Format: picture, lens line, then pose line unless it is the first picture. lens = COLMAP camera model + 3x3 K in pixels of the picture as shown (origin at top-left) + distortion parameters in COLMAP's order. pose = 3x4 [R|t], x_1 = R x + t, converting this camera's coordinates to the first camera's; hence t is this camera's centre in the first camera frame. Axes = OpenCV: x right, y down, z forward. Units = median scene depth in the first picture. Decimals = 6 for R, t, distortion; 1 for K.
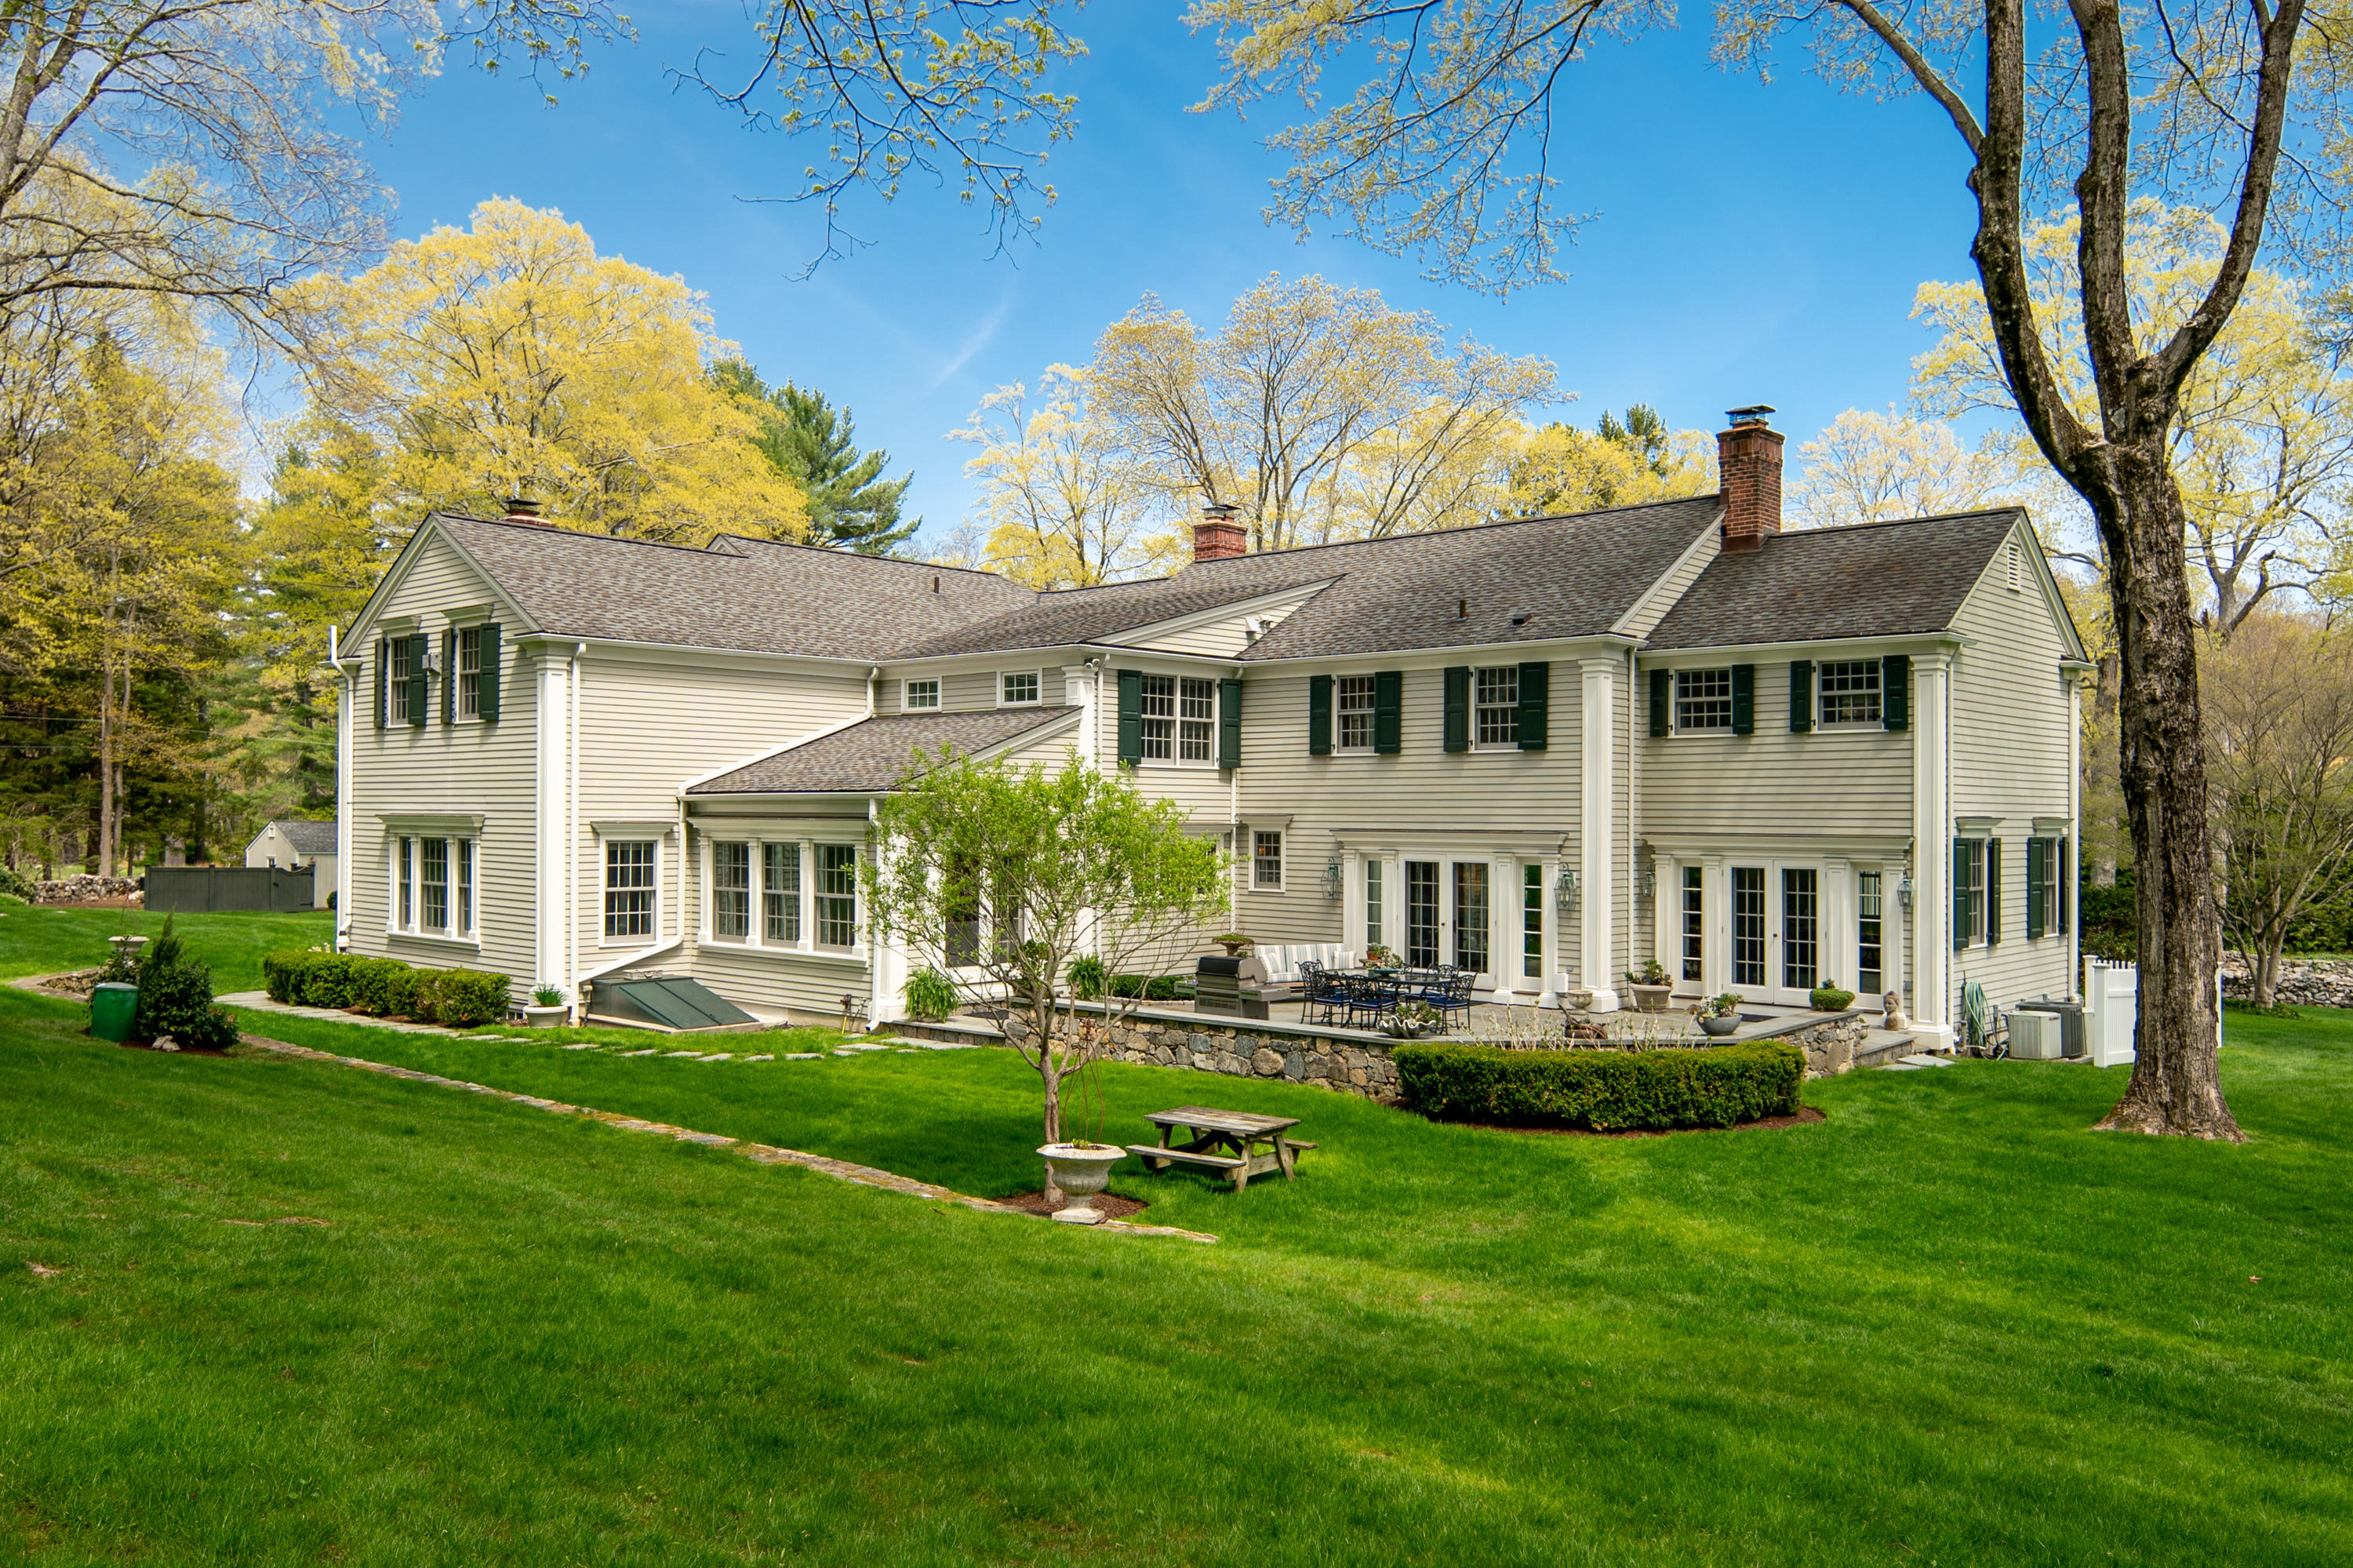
lens RADIAL K [[1811.2, 0, 1121.4], [0, 1811.2, 791.4], [0, 0, 1]] dist [0.010293, 0.002398]
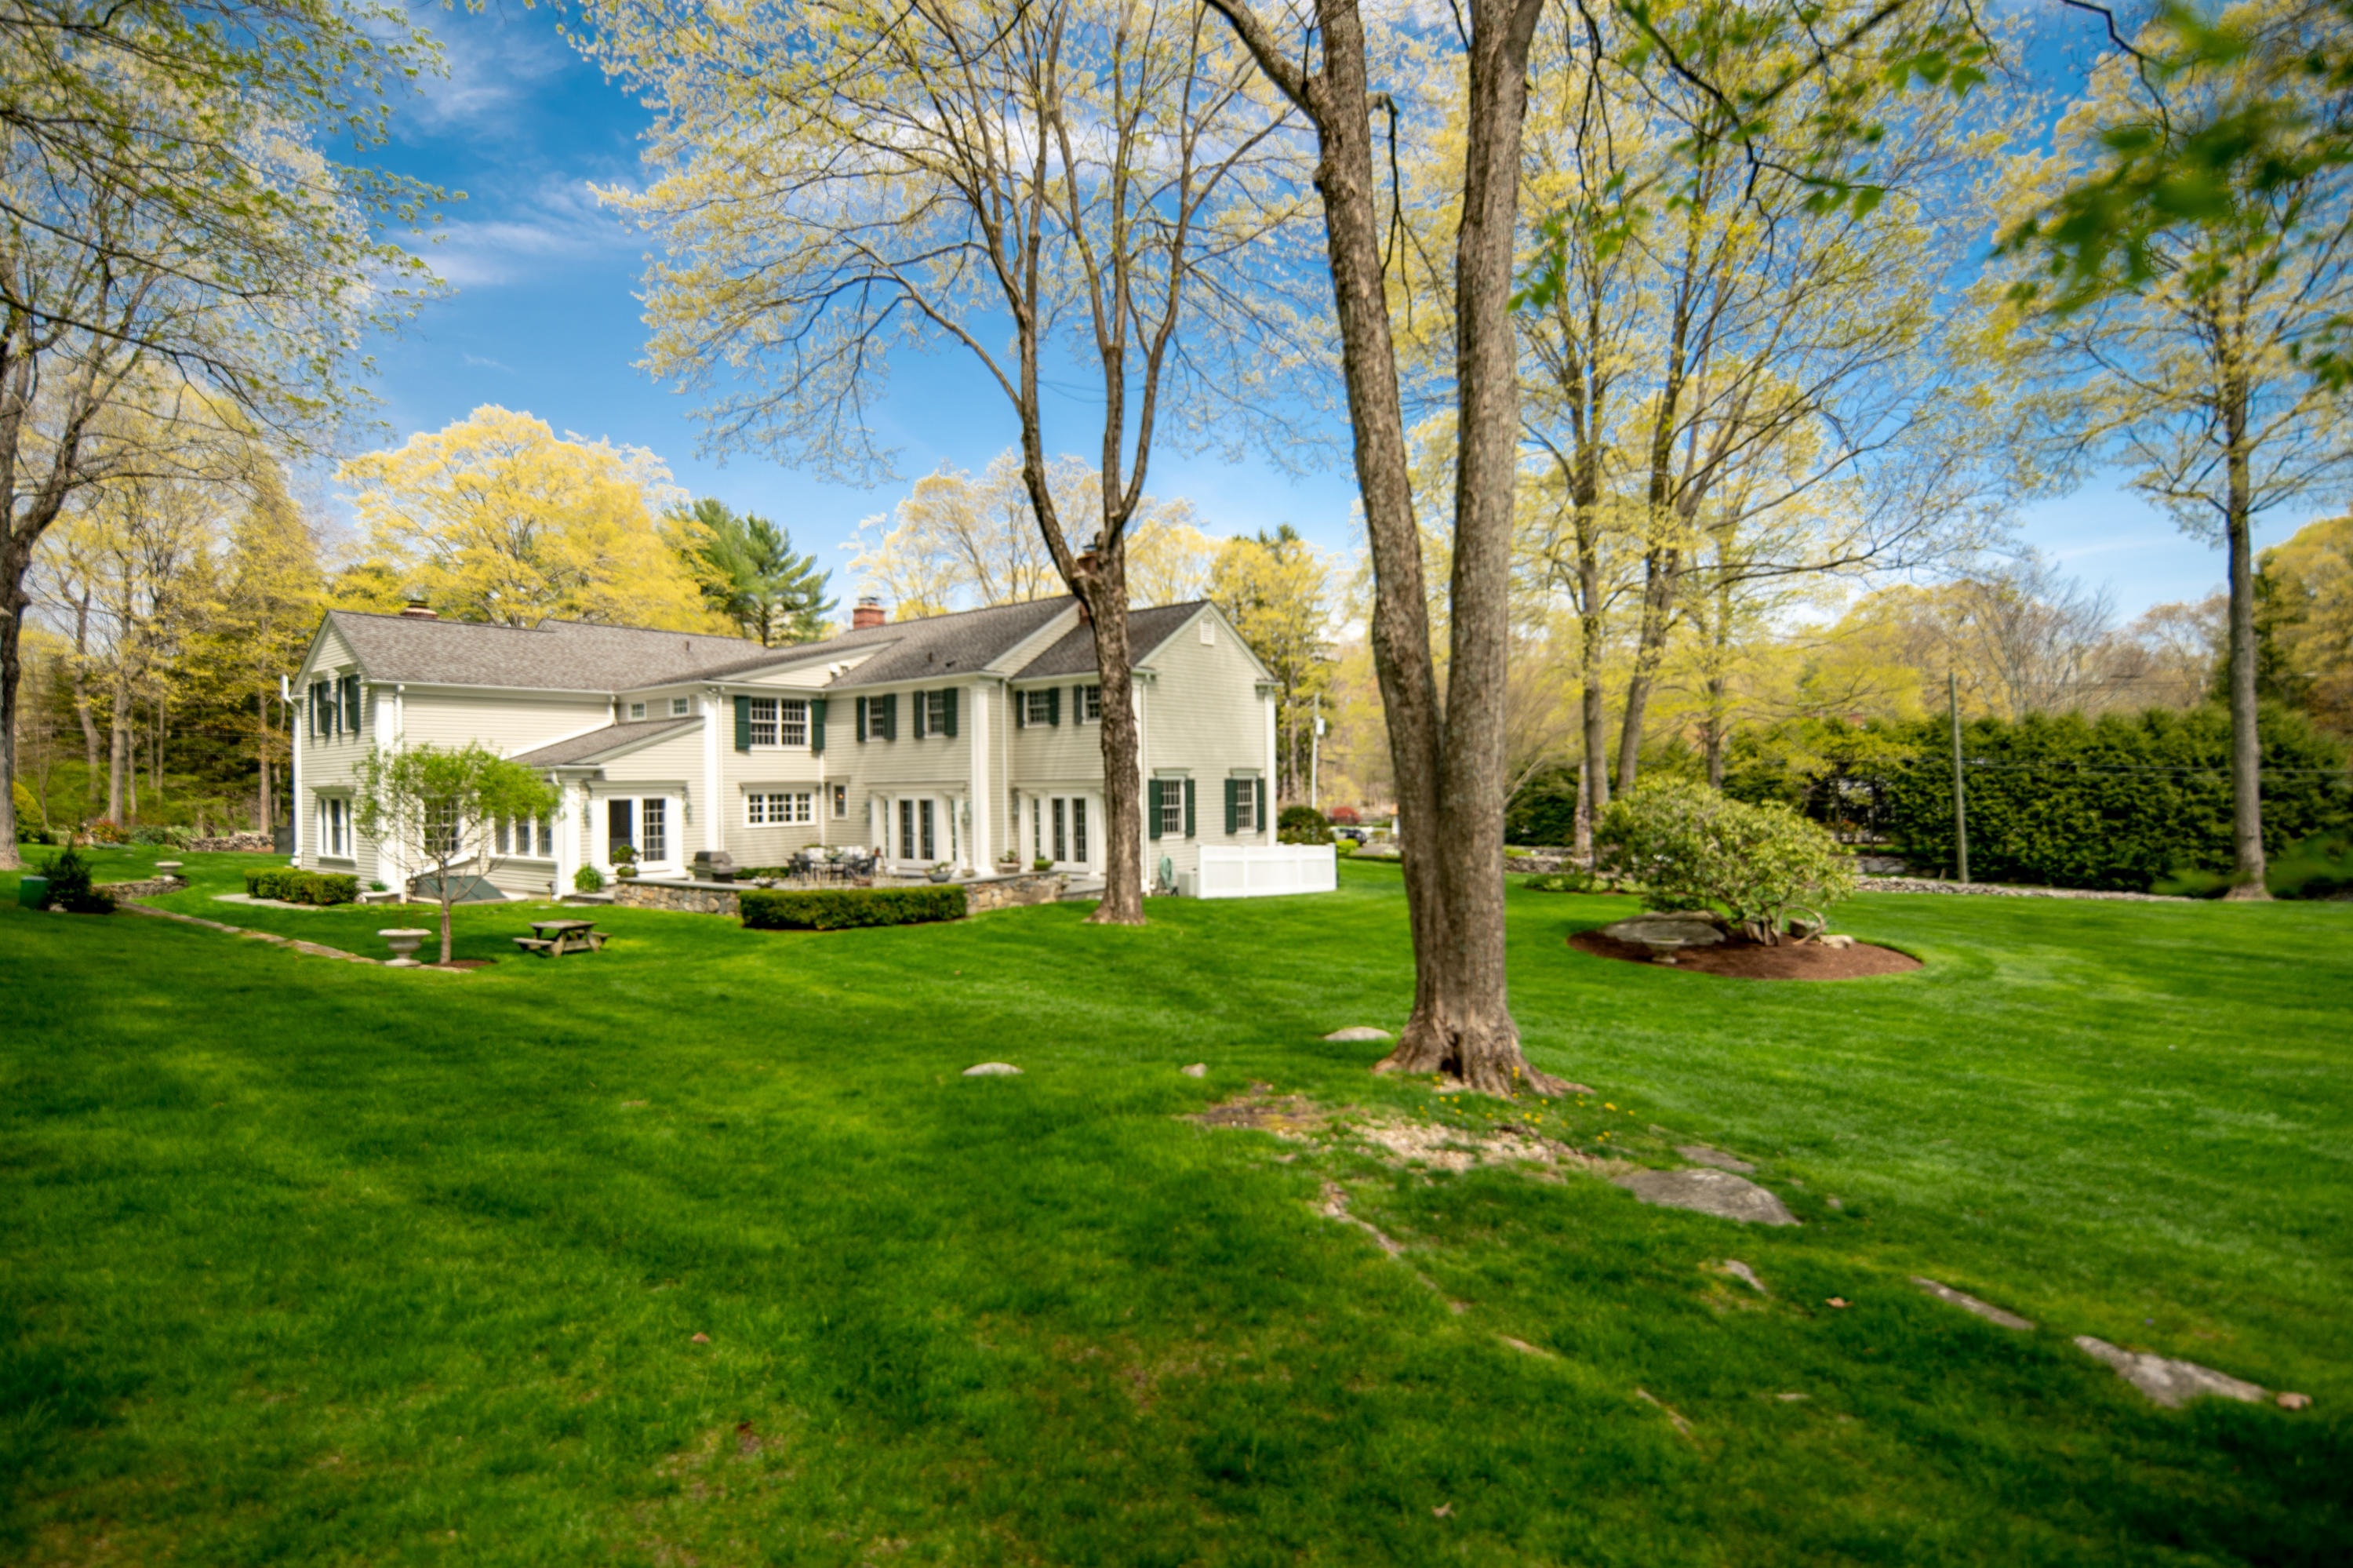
lens RADIAL K [[1184.3, 0, 1156.4], [0, 1184.3, 781.8], [0, 0, 1]] dist [0.003631, 0.000575]
pose [[0.997444, -0.021564, 0.068125, 0.349001], [0.020833, 0.999718, 0.011420, 0.013598], [-0.068352, -0.009971, 0.997611, -0.190923]]
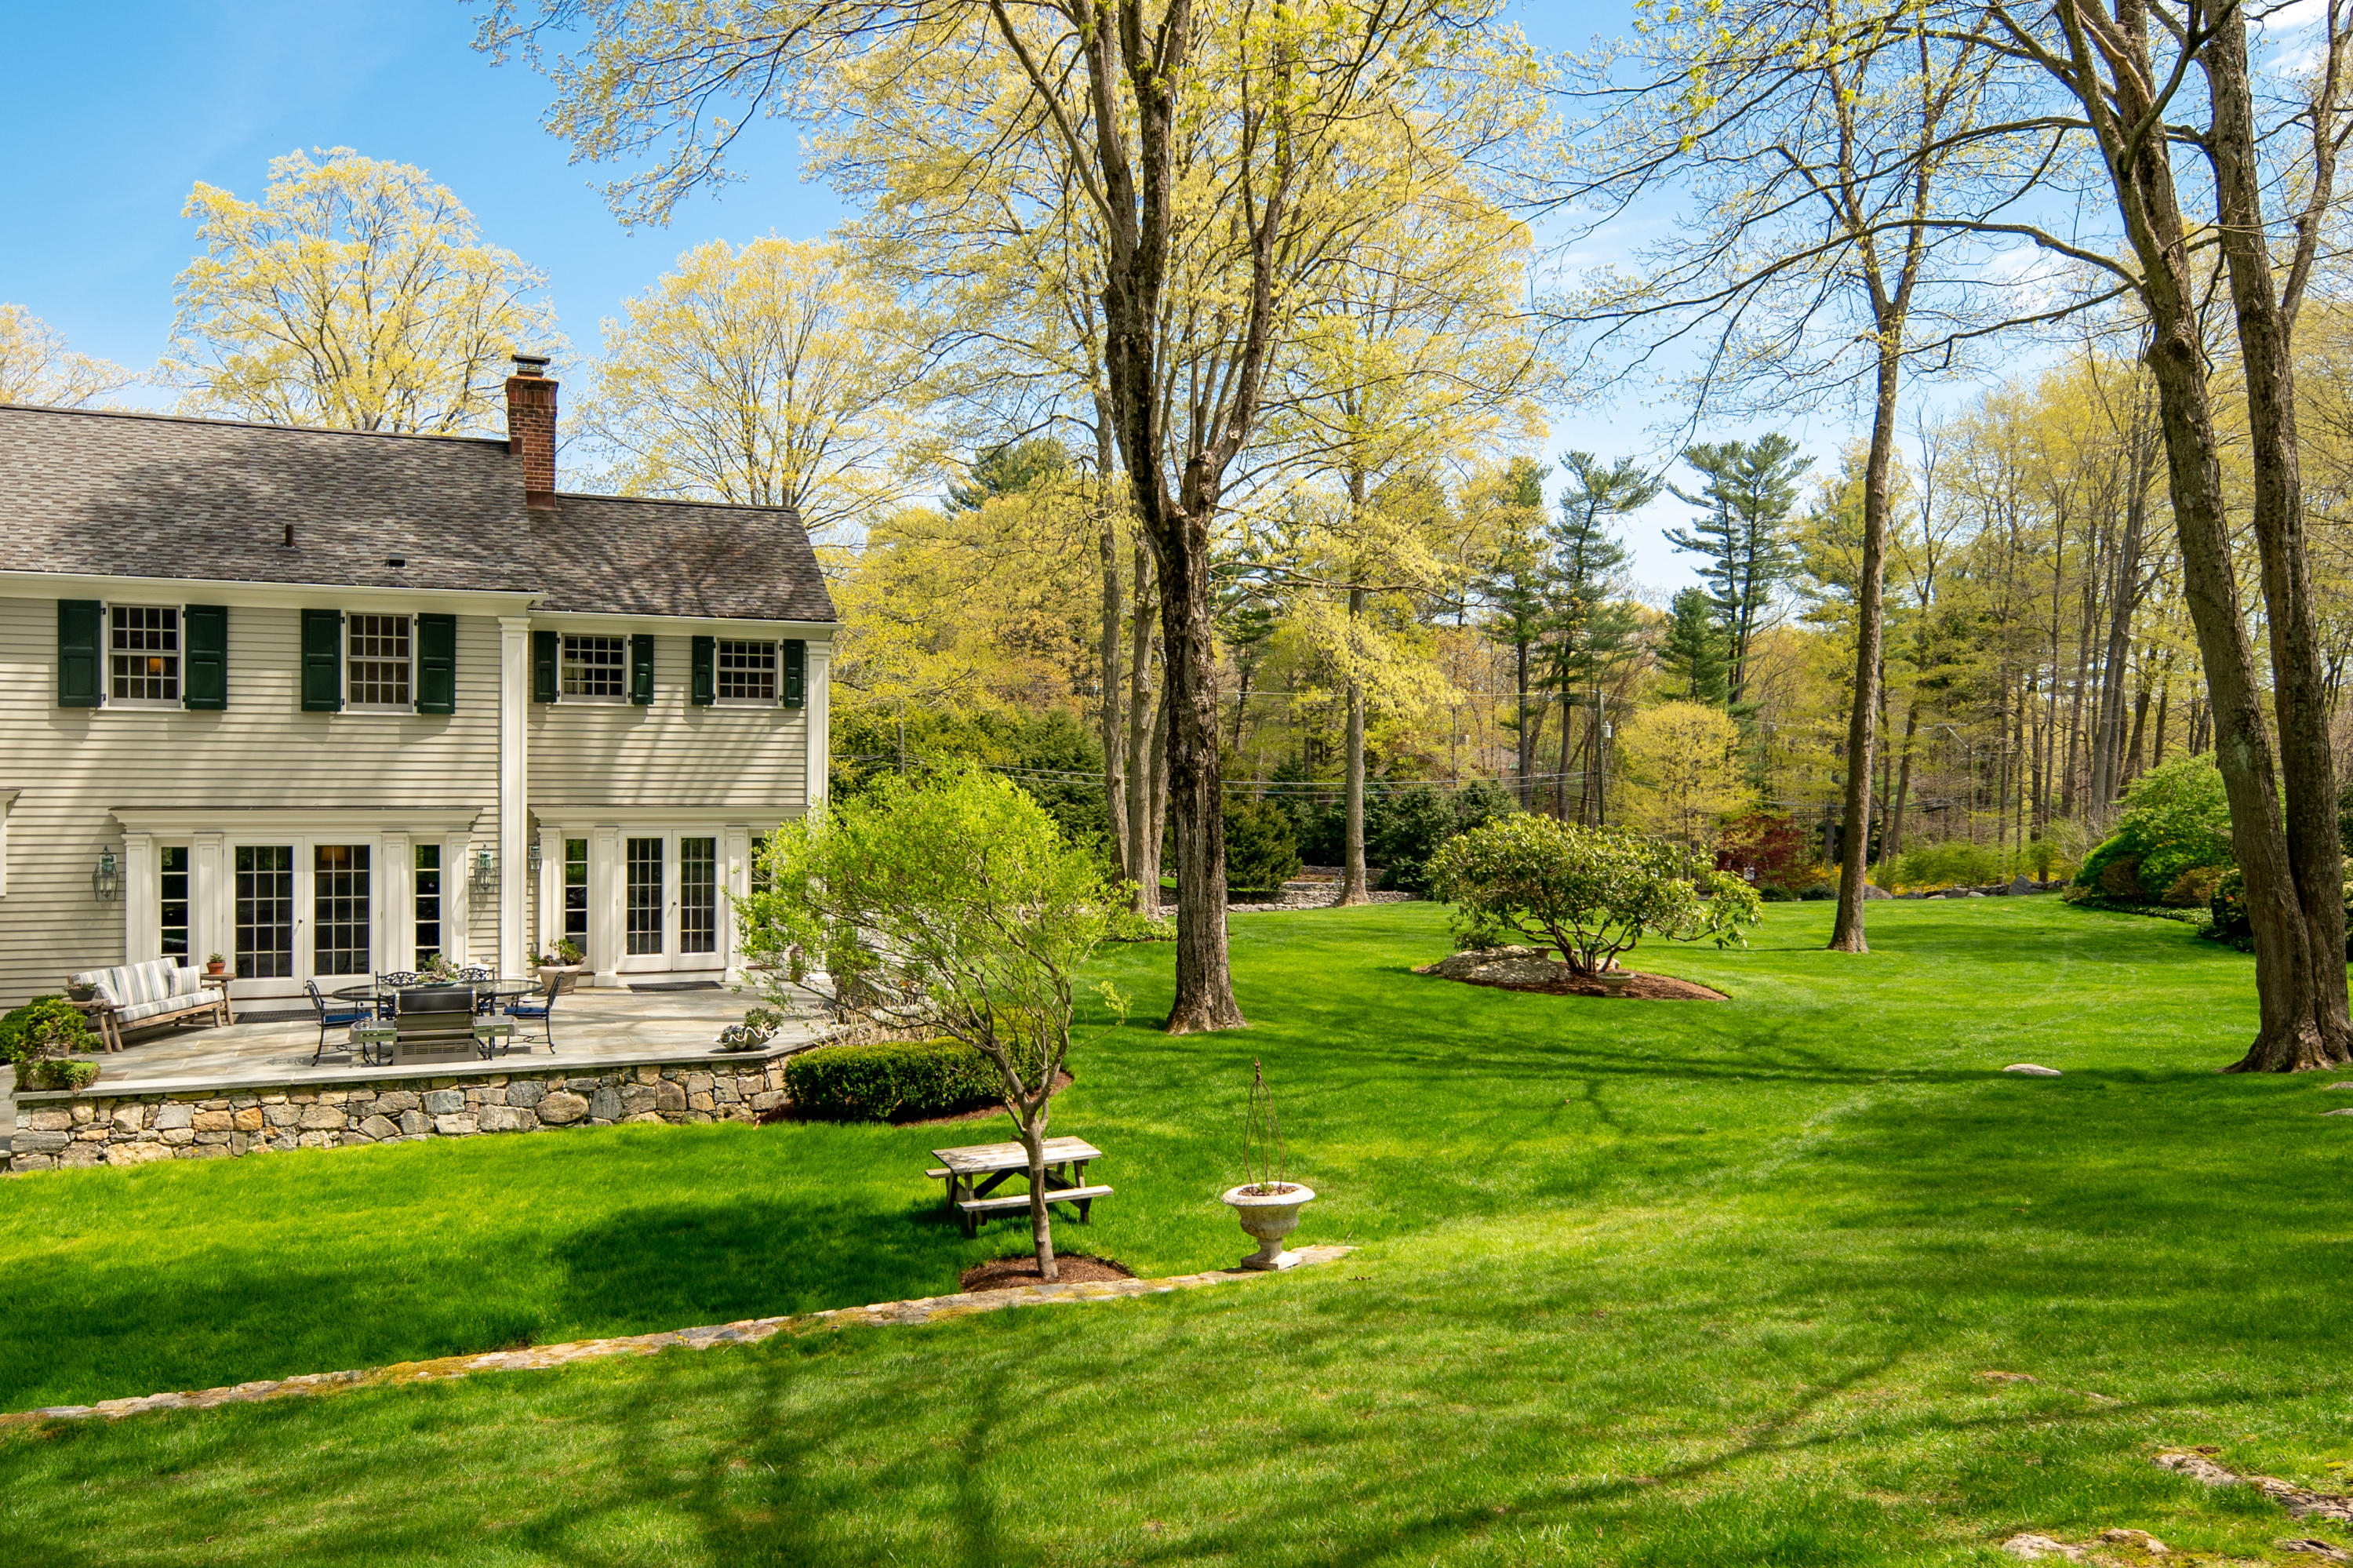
lens RADIAL K [[1811.2, 0, 1223.4], [0, 1811.2, 788.2], [0, 0, 1]] dist [0.010293, 0.002398]
pose [[0.386607, -0.021577, 0.921992, -0.435060], [-0.021781, 0.999234, 0.032518, -0.023931], [-0.921987, -0.032654, 0.385841, 0.306877]]
